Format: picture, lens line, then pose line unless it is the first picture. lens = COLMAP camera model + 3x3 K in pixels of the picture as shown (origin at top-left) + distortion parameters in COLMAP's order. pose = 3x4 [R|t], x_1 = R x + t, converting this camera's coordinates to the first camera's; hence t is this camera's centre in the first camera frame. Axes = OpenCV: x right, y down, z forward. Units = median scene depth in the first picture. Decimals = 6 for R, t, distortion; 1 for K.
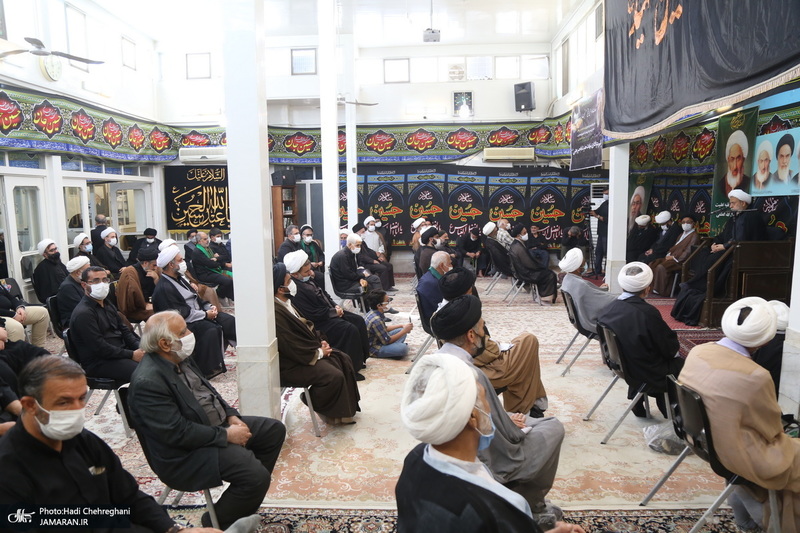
lens RADIAL K [[563.7, 0, 400.0], [0, 563.7, 266.5], [0, 0, 1]] dist [-0.121557, 0.082276]
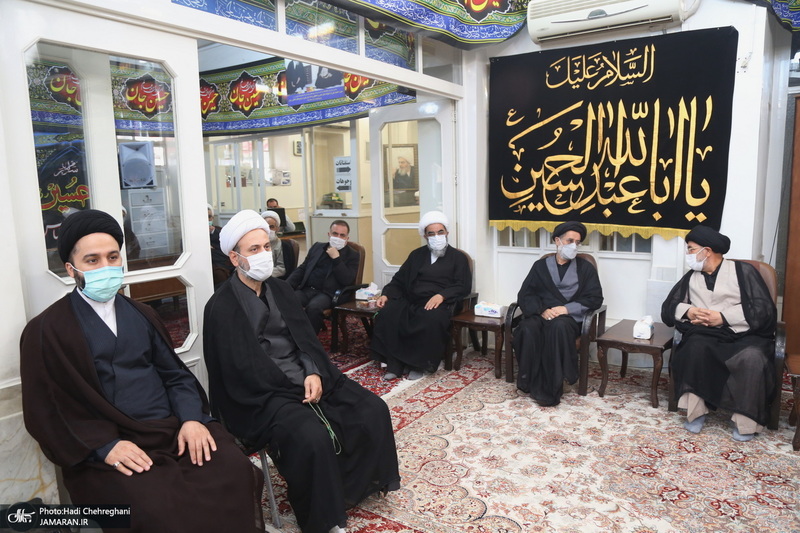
lens RADIAL K [[550.0, 0, 400.0], [0, 550.0, 266.5], [0, 0, 1]] dist [-0.119901, 0.073897]
pose [[0.827697, 0.077349, -0.555819, -0.250853], [-0.060126, 0.996977, 0.049205, -0.047791], [0.557945, -0.007307, 0.829846, 0.634784]]
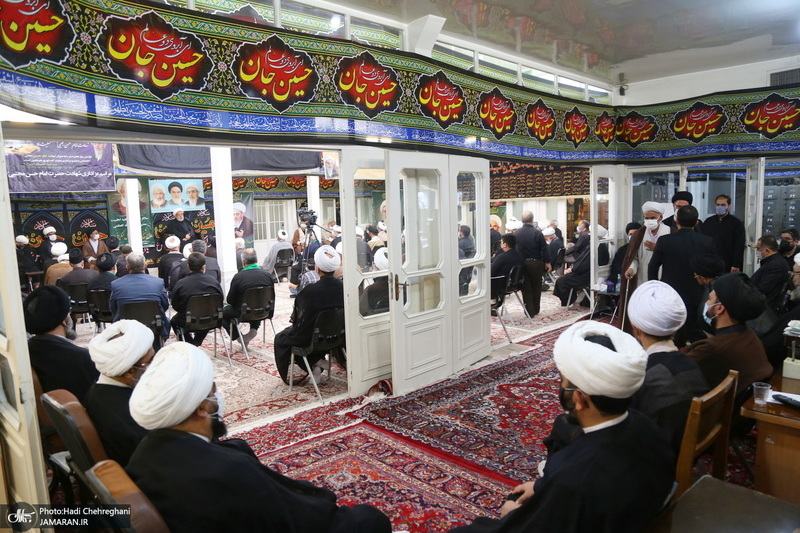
lens RADIAL K [[550.0, 0, 400.0], [0, 550.0, 266.5], [0, 0, 1]] dist [-0.119901, 0.073897]
pose [[-0.692821, -0.046663, 0.719599, -0.743025], [0.130084, 0.973445, 0.188367, -0.112173], [-0.709280, 0.224113, -0.668353, 1.000086]]
